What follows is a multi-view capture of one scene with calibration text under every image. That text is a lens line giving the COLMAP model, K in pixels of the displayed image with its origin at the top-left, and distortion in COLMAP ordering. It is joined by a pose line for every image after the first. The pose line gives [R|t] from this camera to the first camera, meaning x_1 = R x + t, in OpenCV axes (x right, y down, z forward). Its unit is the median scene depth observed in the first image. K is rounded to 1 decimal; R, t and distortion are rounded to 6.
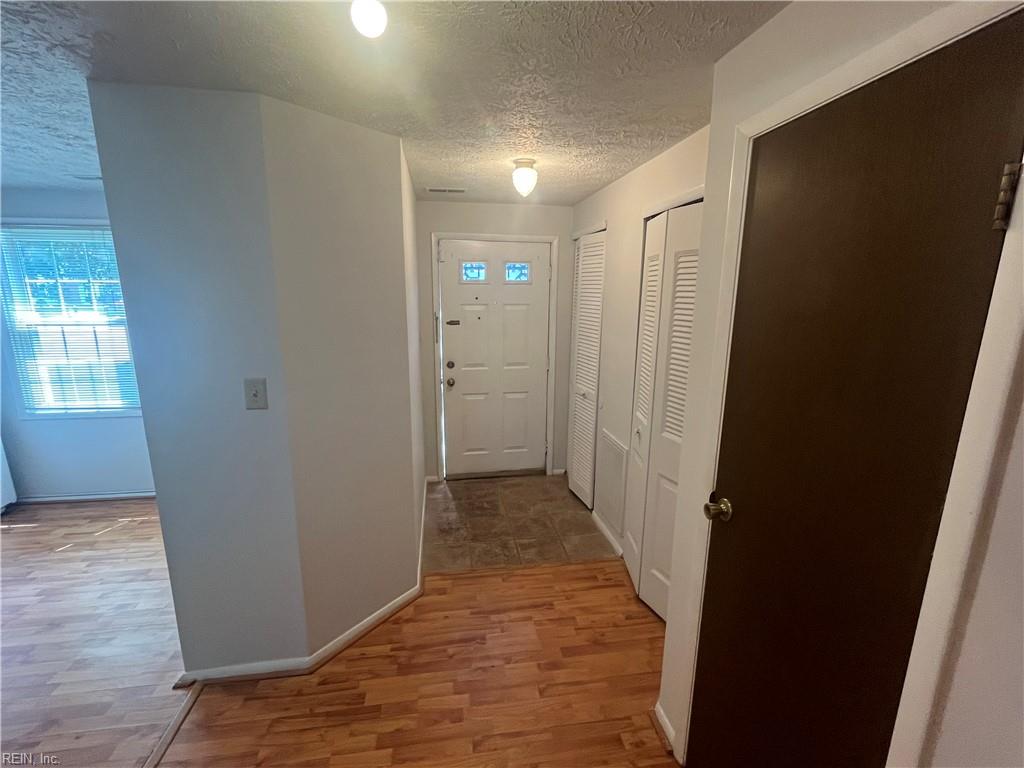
lens RADIAL K [[461.1, 0, 512.0], [0, 461.1, 384.0], [0, 0, 1]] dist [0.000549, 0.000312]
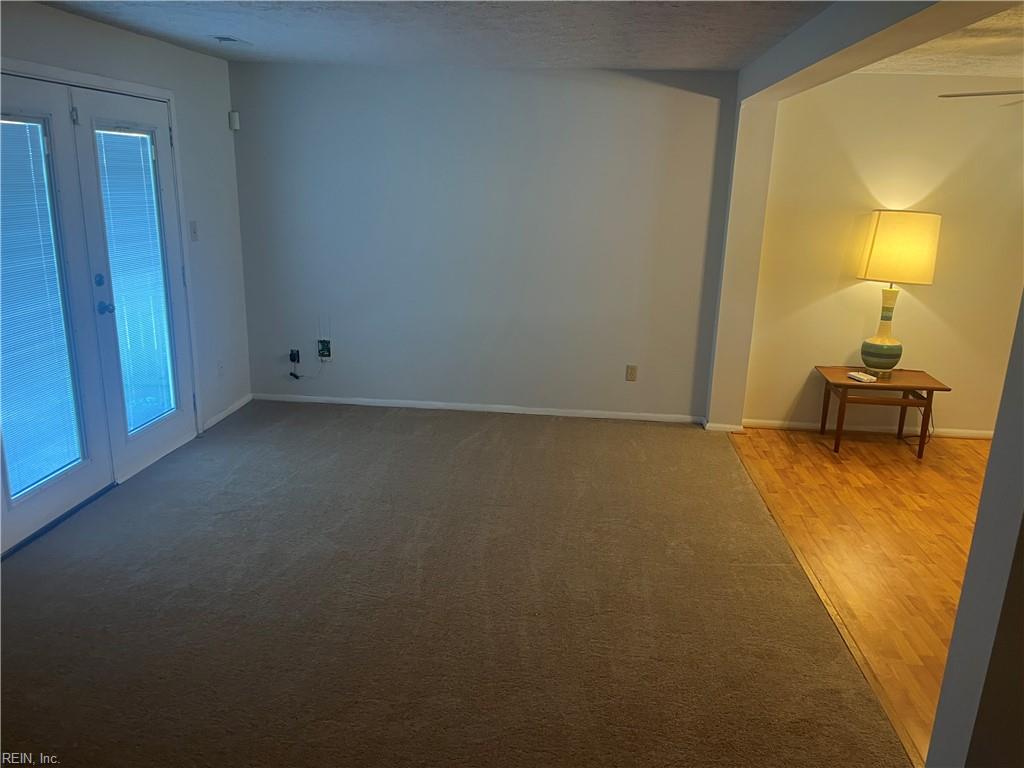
lens RADIAL K [[770.4, 0, 512.0], [0, 770.4, 384.0], [0, 0, 1]] dist [0.072081, 0.000315]
pose [[-0.235621, 0.244895, -0.940483, 0.987373], [-0.238917, 0.923435, 0.300312, -0.026848], [0.942020, 0.295457, -0.159071, 0.126970]]
